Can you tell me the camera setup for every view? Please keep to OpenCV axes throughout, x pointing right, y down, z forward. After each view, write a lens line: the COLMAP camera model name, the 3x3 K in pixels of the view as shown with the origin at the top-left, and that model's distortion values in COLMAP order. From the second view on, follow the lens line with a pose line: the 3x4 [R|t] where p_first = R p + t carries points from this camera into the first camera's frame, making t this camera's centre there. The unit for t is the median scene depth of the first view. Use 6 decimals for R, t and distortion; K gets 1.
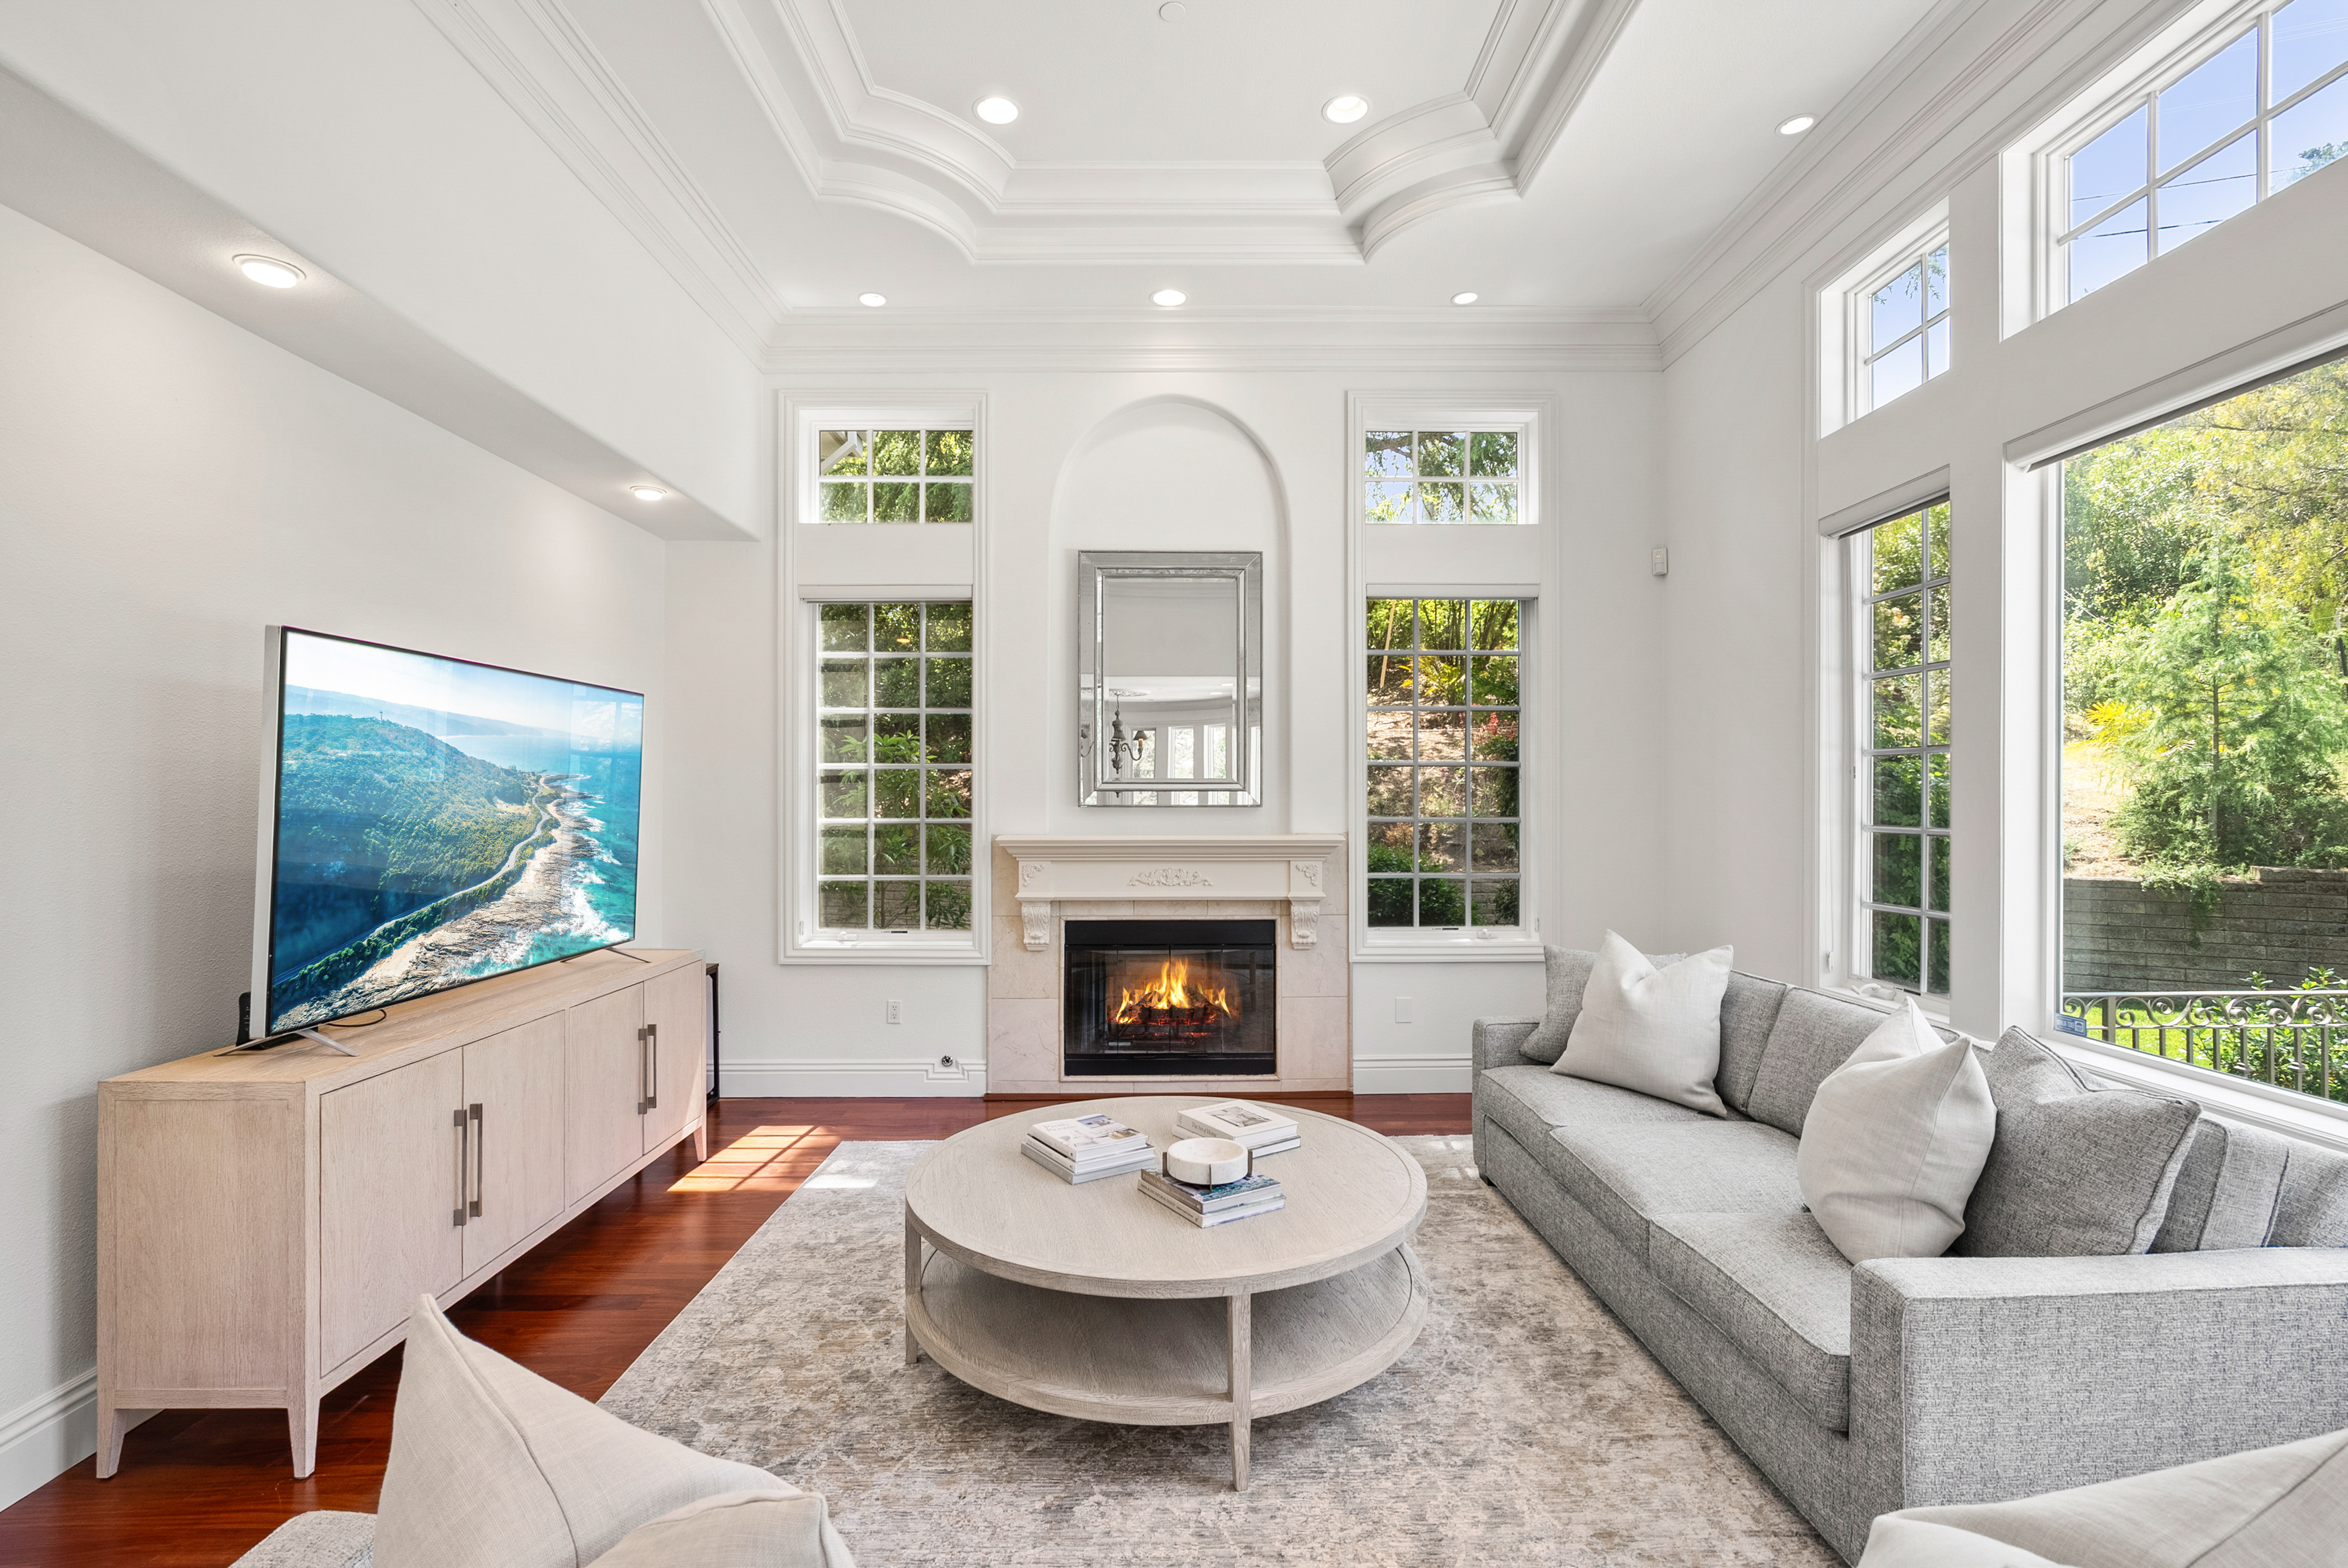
lens RADIAL K [[1065.8, 0, 1174.0], [0, 1065.8, 784.0], [0, 0, 1]] dist [0.000068, 0.000057]
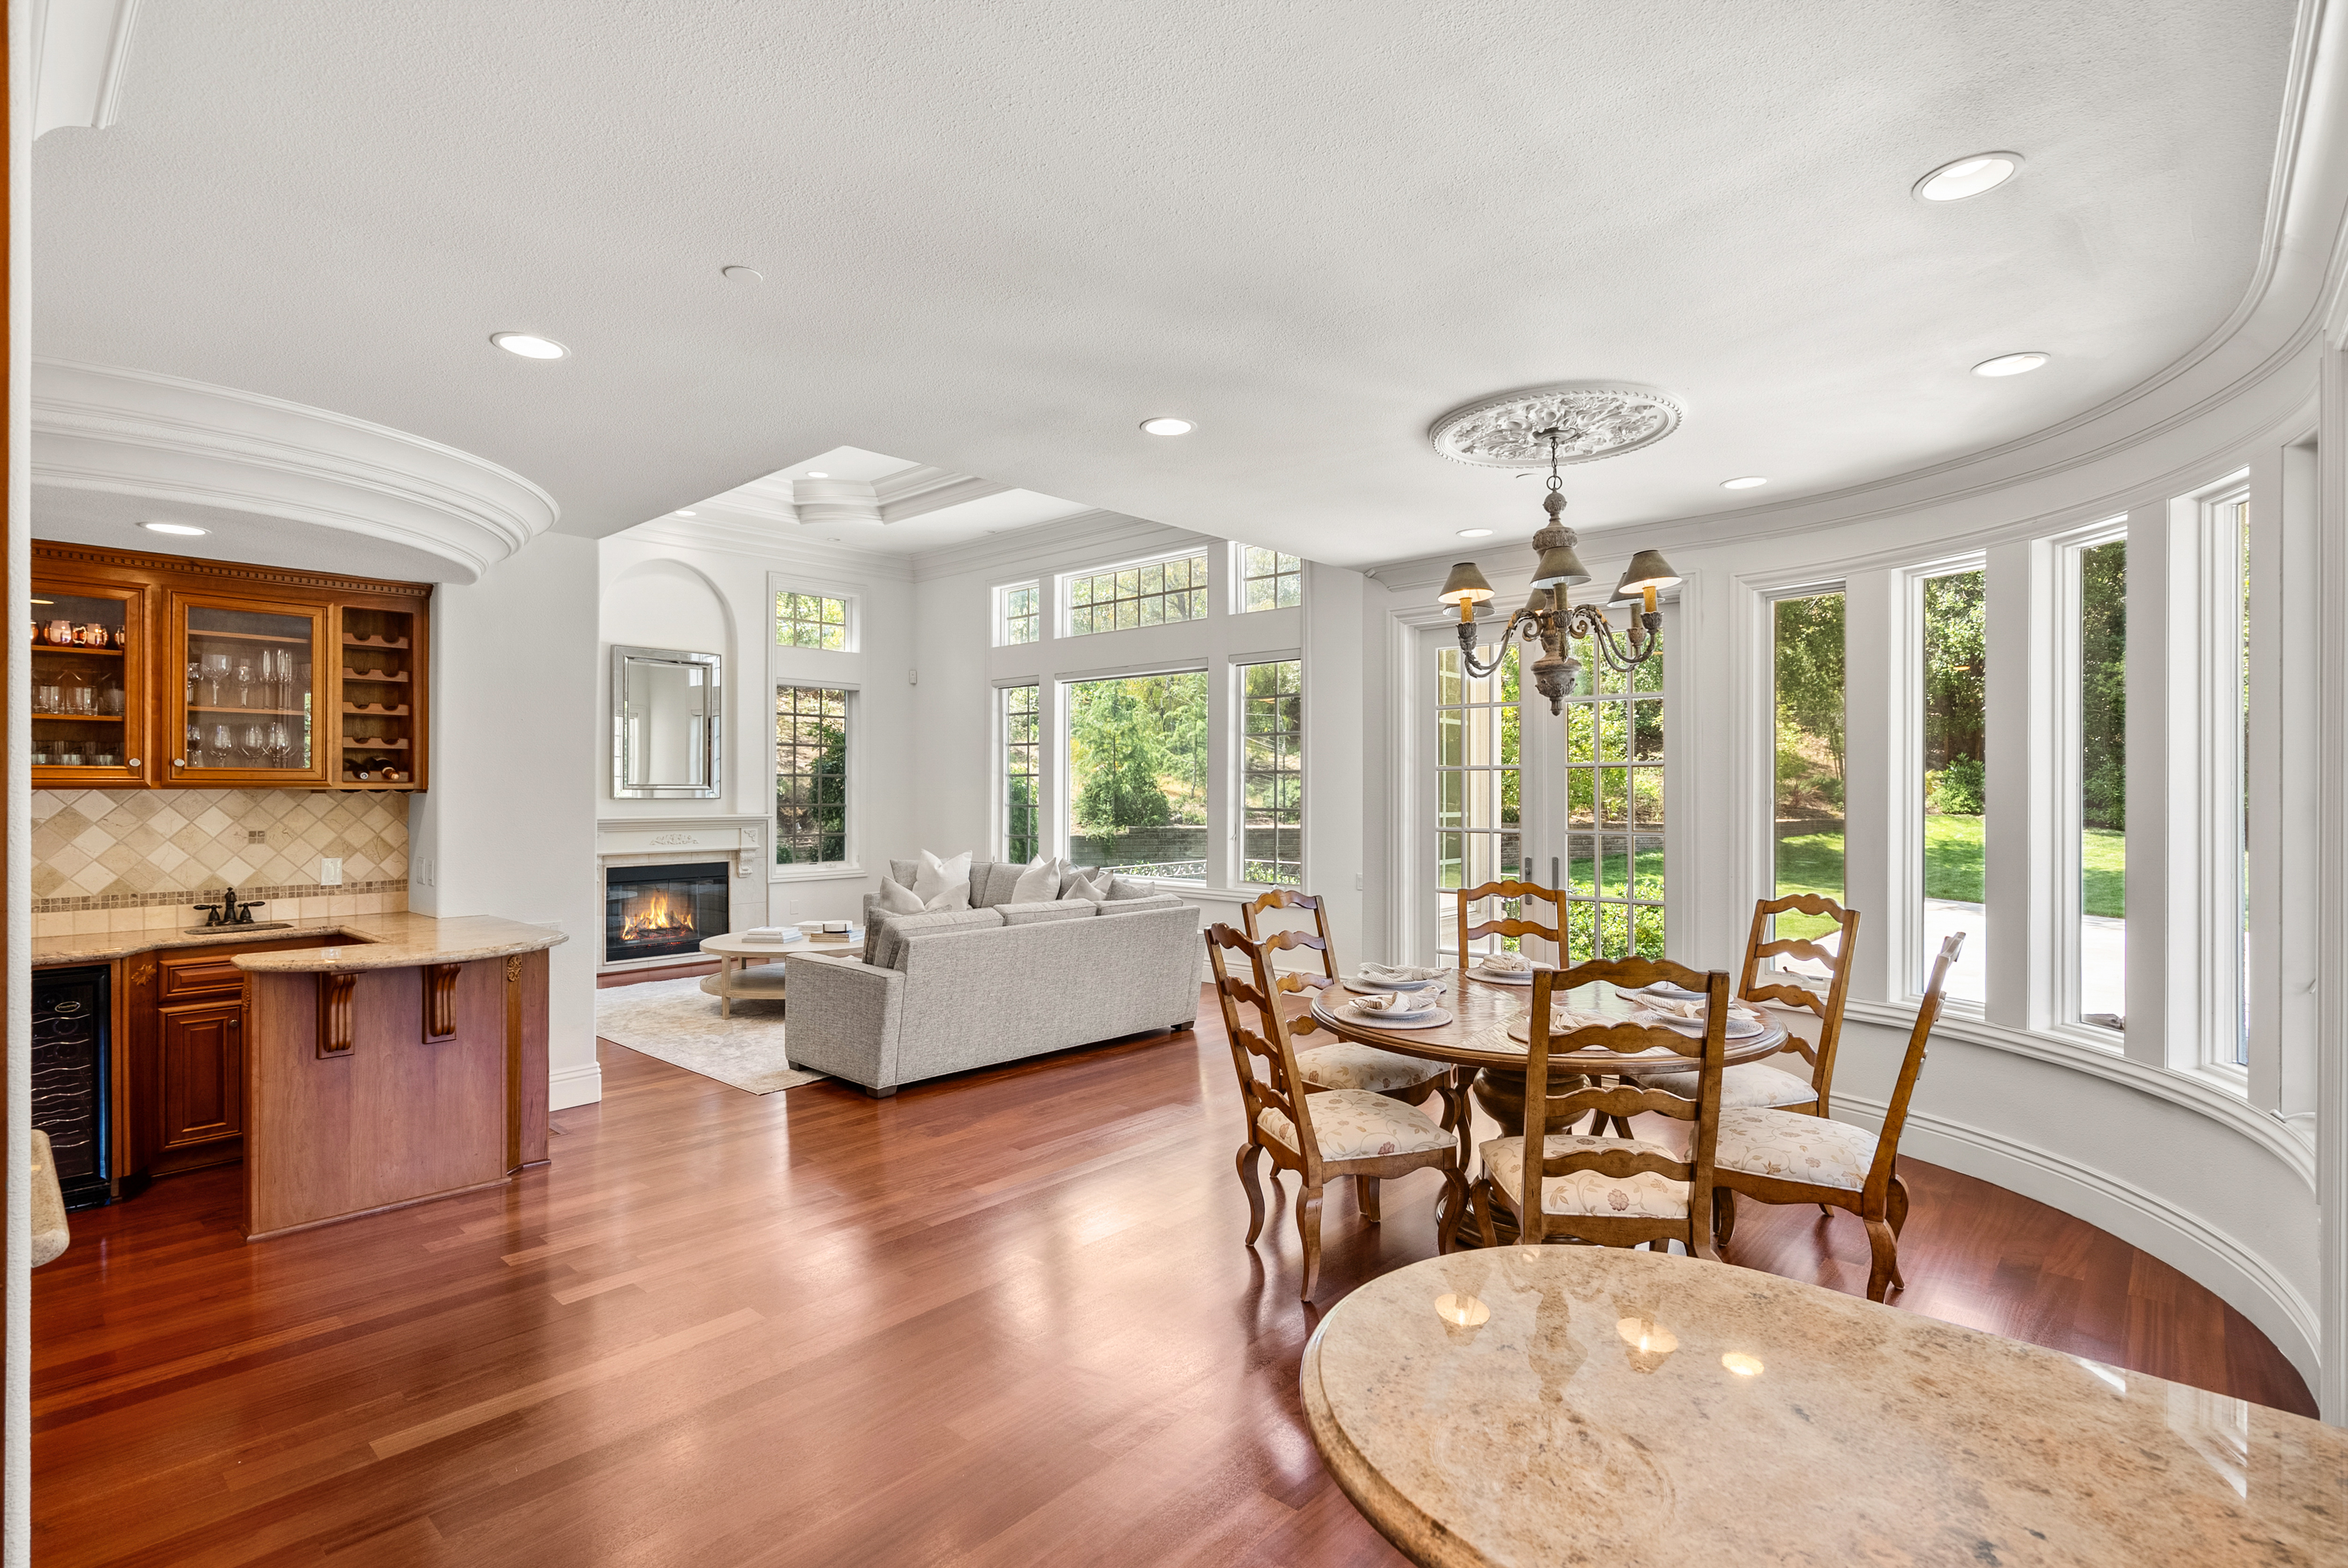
lens RADIAL K [[1113.1, 0, 1169.1], [0, 1113.1, 788.8], [0, 0, 1]] dist [0.002163, 0.000646]
pose [[0.686610, 0.000854, 0.727026, -0.759349], [-0.007505, 0.999954, 0.005913, -0.011642], [-0.726988, -0.009516, 0.686585, -0.823216]]
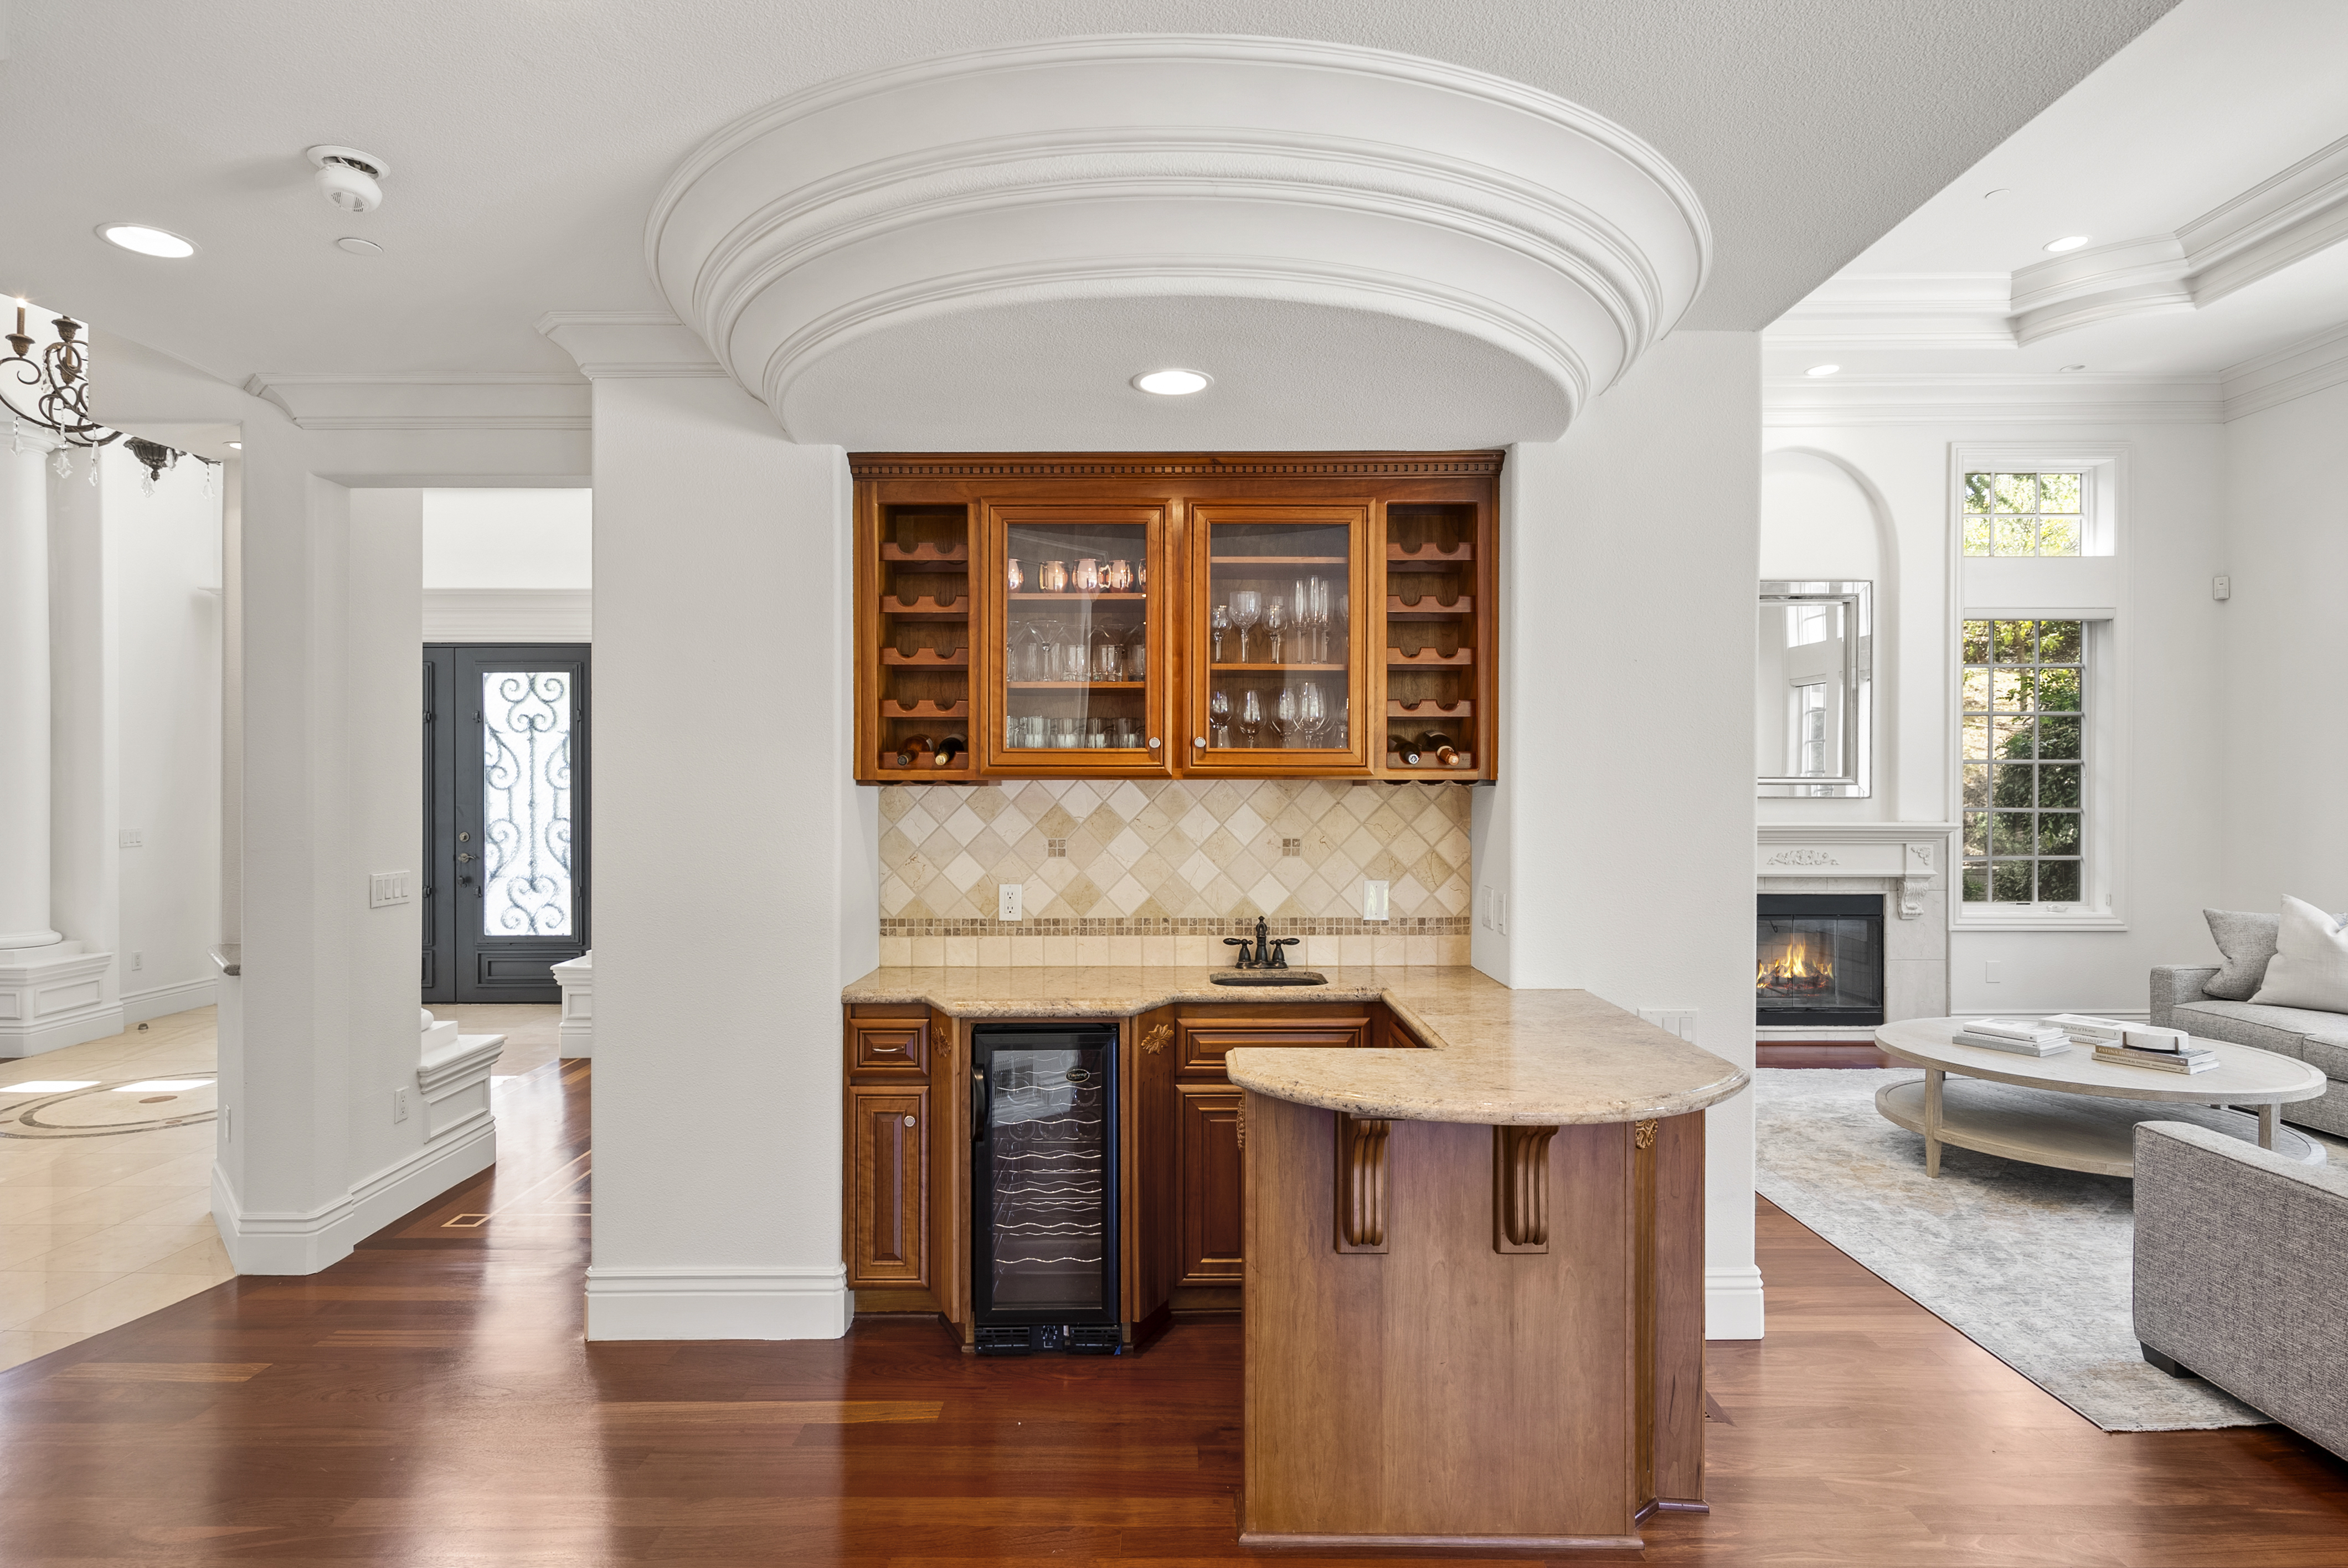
lens RADIAL K [[1213.5, 0, 1175.4], [0, 1213.5, 788.3], [0, 0, 1]] dist [0.000839, 0.000487]
pose [[0.999716, 0.001024, -0.023811, -0.657833], [-0.000771, 0.999943, 0.010621, -0.002962], [0.023821, -0.010600, 0.999660, -0.358162]]
